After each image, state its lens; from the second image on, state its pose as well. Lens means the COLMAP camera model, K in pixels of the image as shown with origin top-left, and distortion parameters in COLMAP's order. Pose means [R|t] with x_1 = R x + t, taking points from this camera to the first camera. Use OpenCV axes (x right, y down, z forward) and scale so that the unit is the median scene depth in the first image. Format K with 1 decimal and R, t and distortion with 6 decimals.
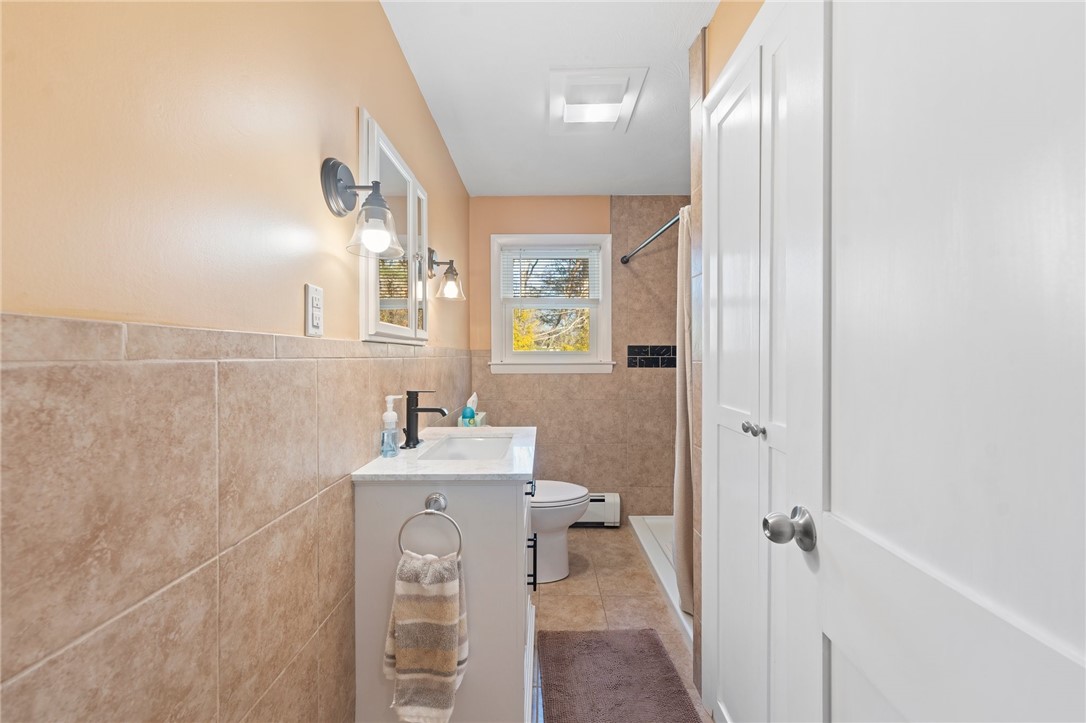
lens RADIAL K [[439.0, 0, 547.1], [0, 439.0, 360.2], [0, 0, 1]] dist [-0.003570, 0.000368]
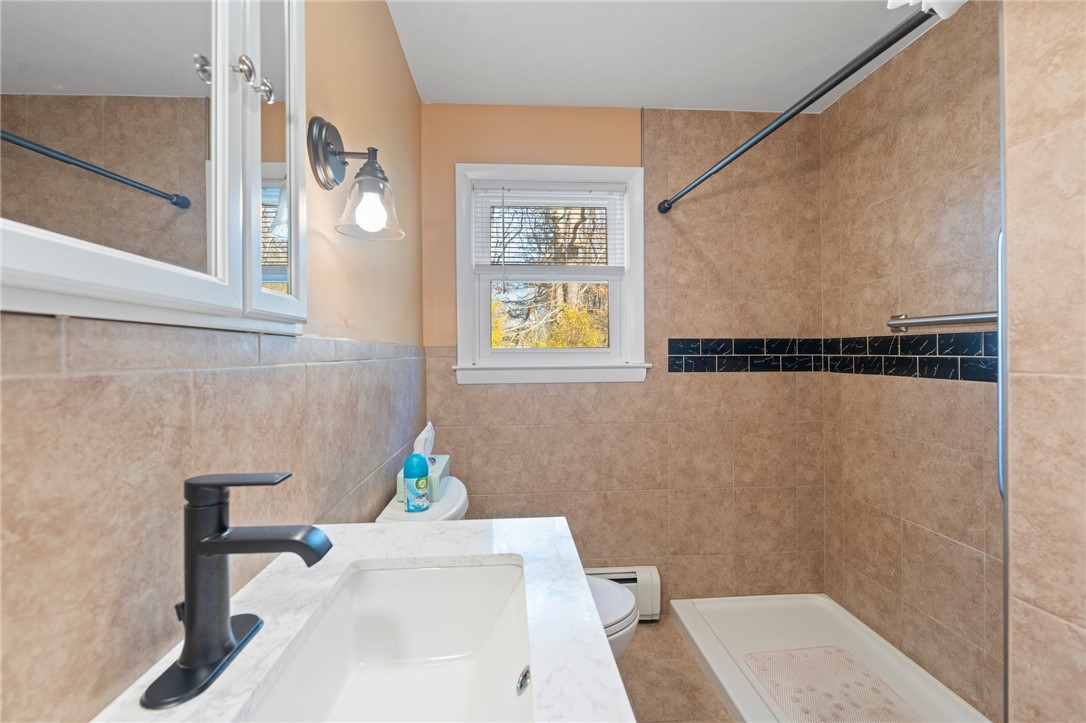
lens RADIAL K [[456.8, 0, 537.5], [0, 456.8, 353.9], [0, 0, 1]] dist [-0.000493, -0.000040]
pose [[0.998494, -0.004572, 0.054677, -0.047512], [0.005005, 0.999957, -0.007783, -0.006581], [-0.054639, 0.008045, 0.998474, 0.334377]]
